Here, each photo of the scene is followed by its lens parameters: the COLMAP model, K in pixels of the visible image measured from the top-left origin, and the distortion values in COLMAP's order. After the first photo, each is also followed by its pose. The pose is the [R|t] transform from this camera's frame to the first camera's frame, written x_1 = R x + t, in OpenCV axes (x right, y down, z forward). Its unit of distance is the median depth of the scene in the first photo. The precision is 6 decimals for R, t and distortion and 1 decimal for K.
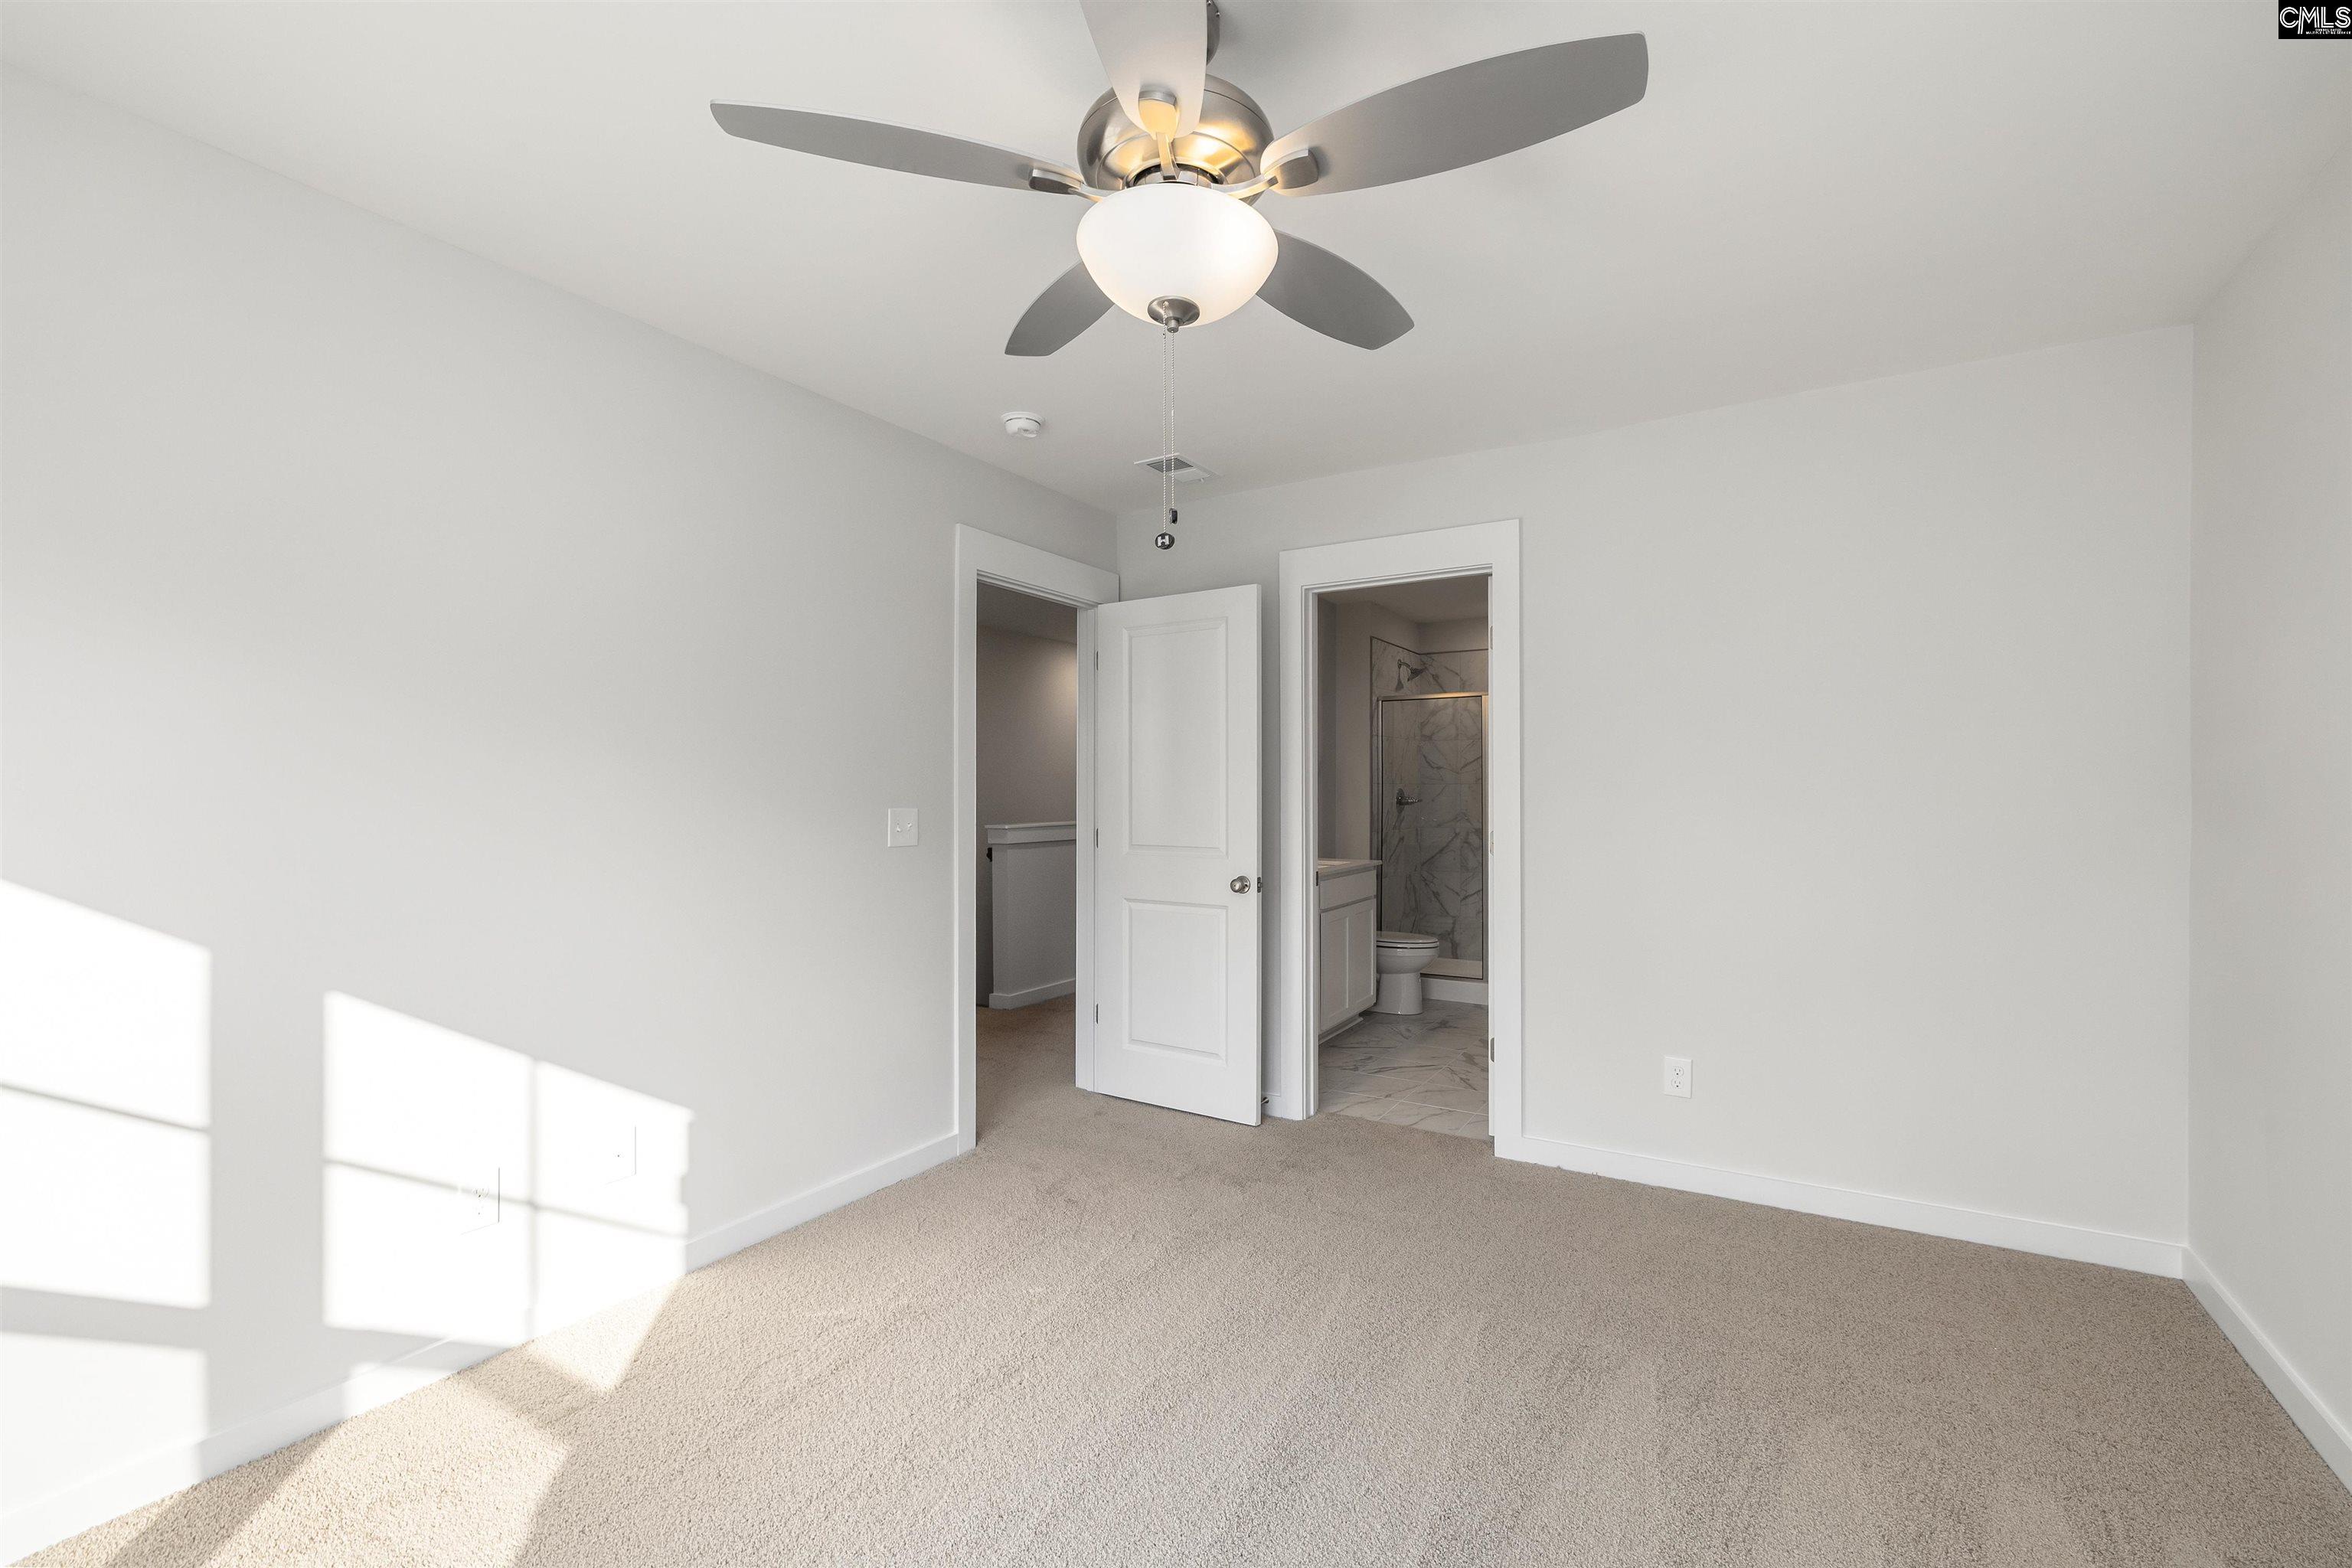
lens RADIAL K [[1021.0, 0, 1173.2], [0, 1021.0, 781.5], [0, 0, 1]] dist [0.003546, -0.000274]
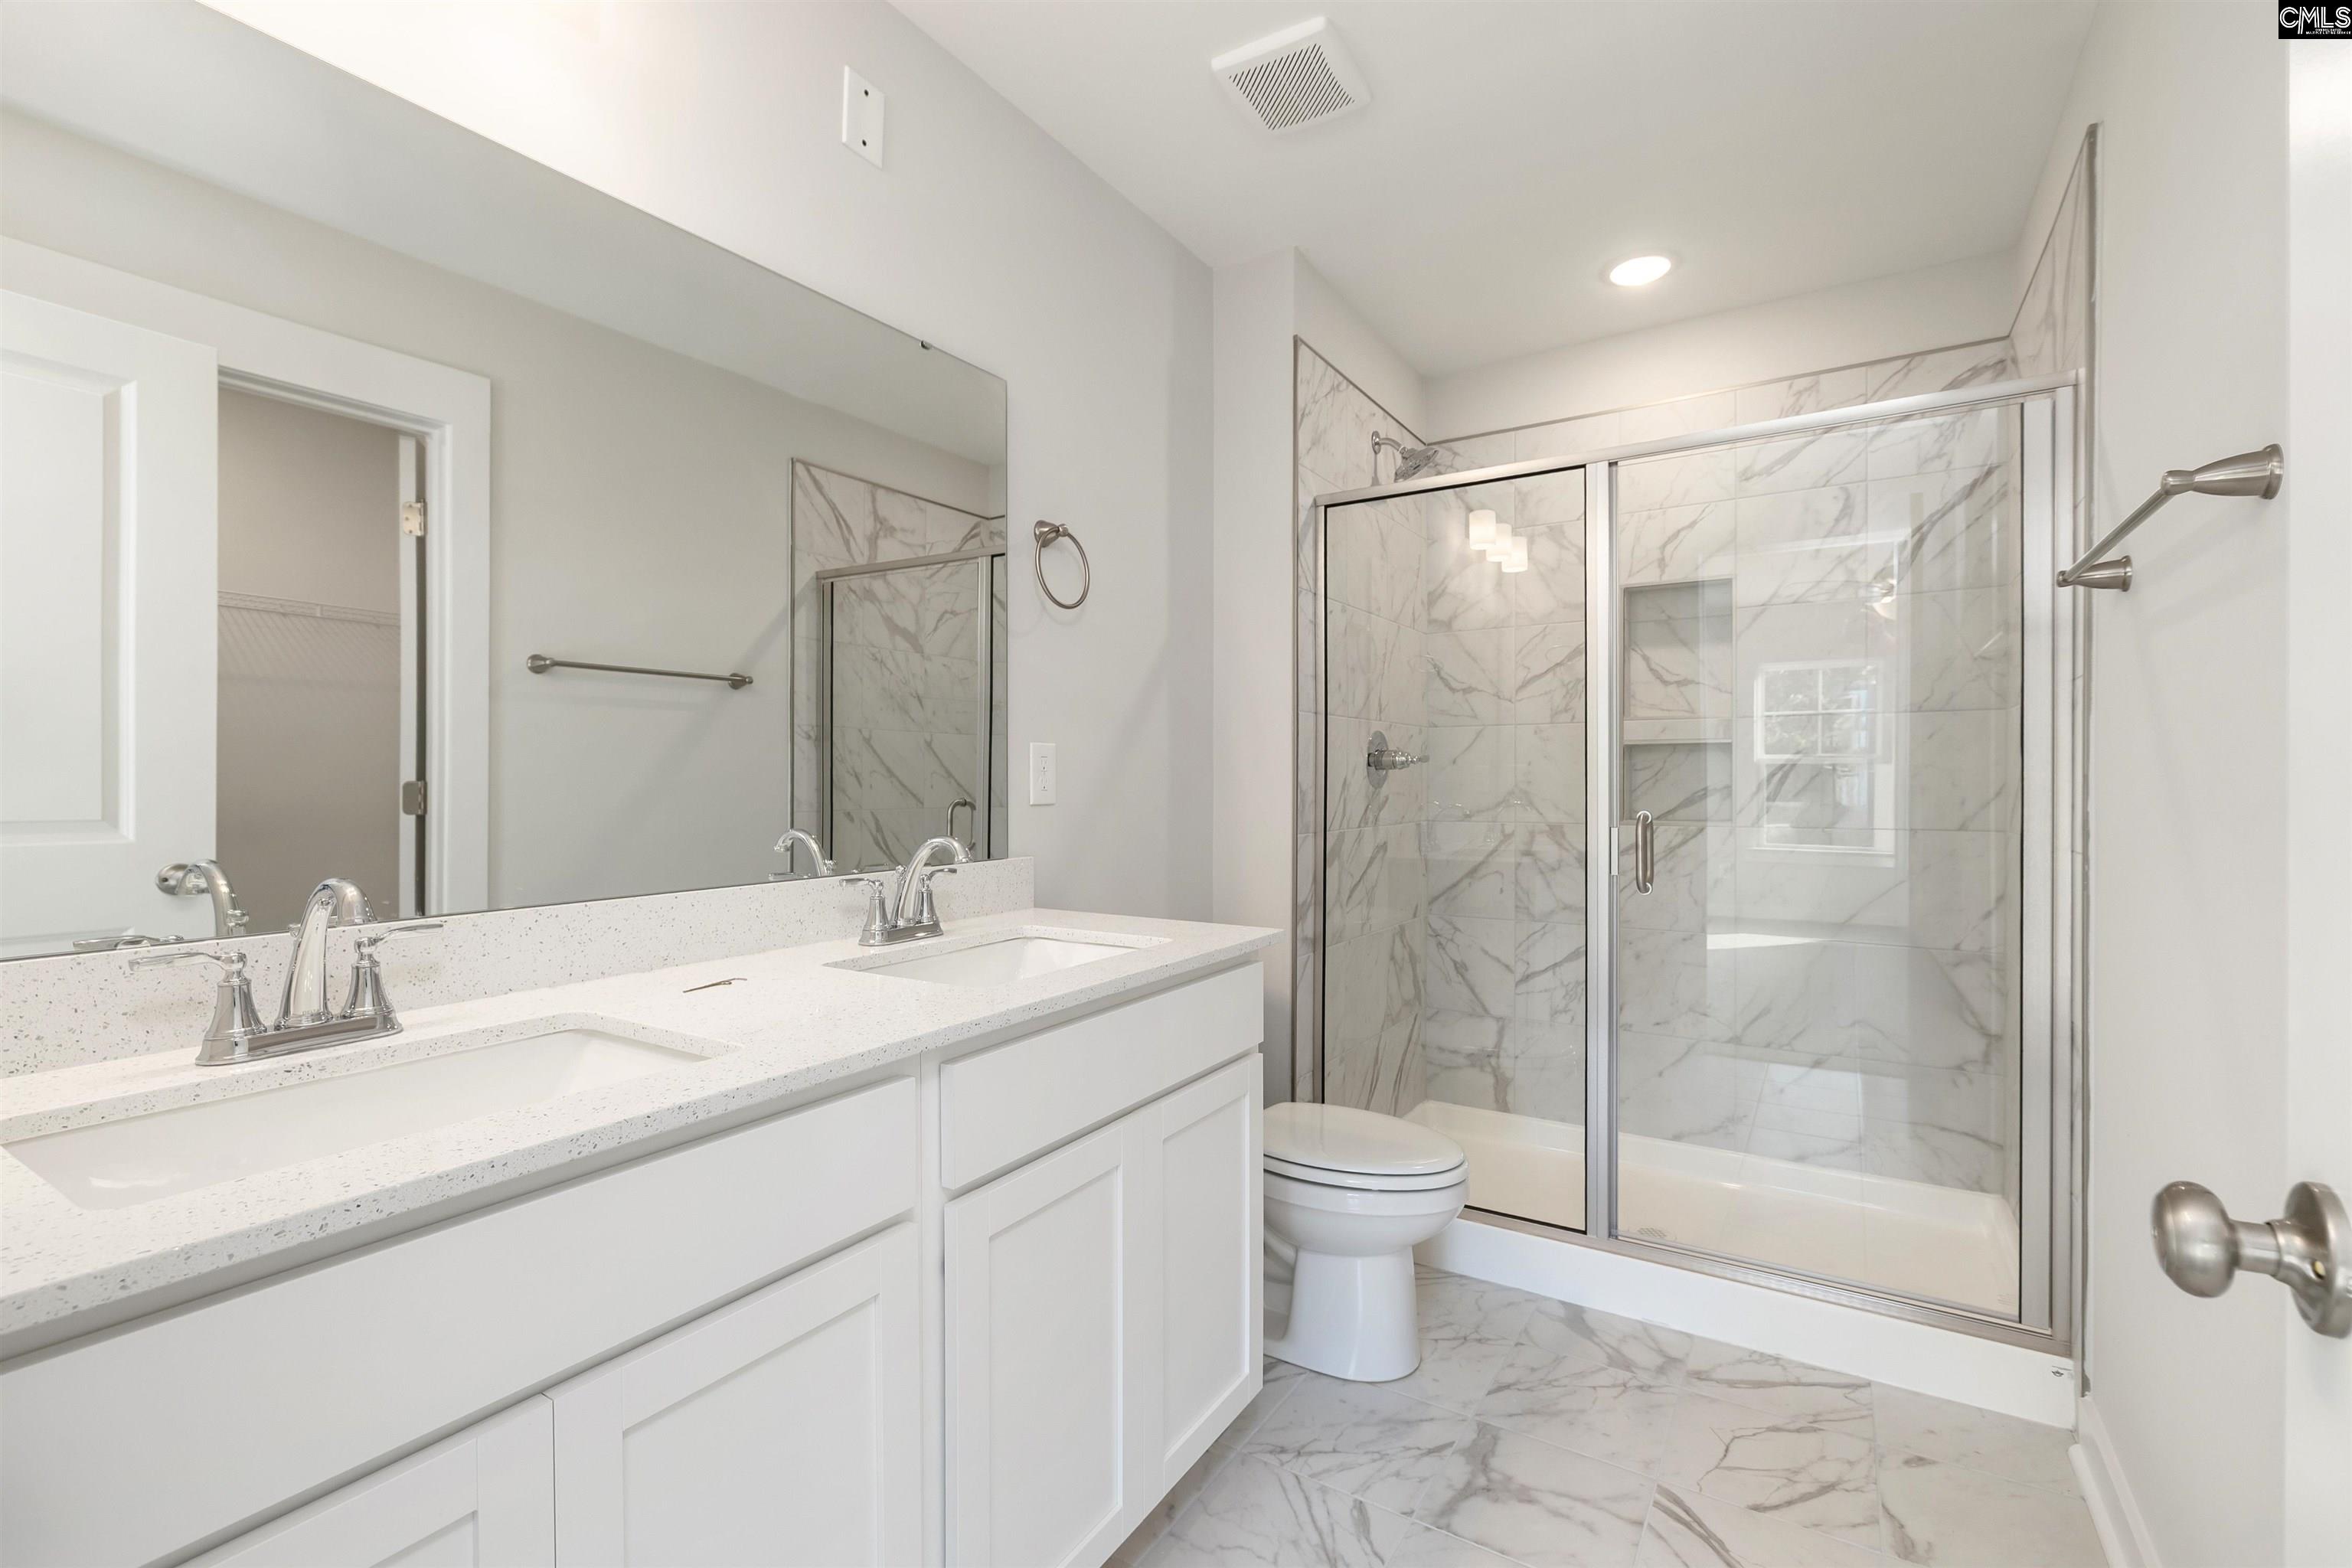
lens RADIAL K [[1021.0, 0, 1167.7], [0, 1021.0, 784.5], [0, 0, 1]] dist [0.003546, -0.000274]
pose [[0.999654, -0.002044, -0.026230, 0.141141], [0.002262, 0.999963, 0.008278, 0.025061], [0.026212, -0.008334, 0.999622, 0.550396]]
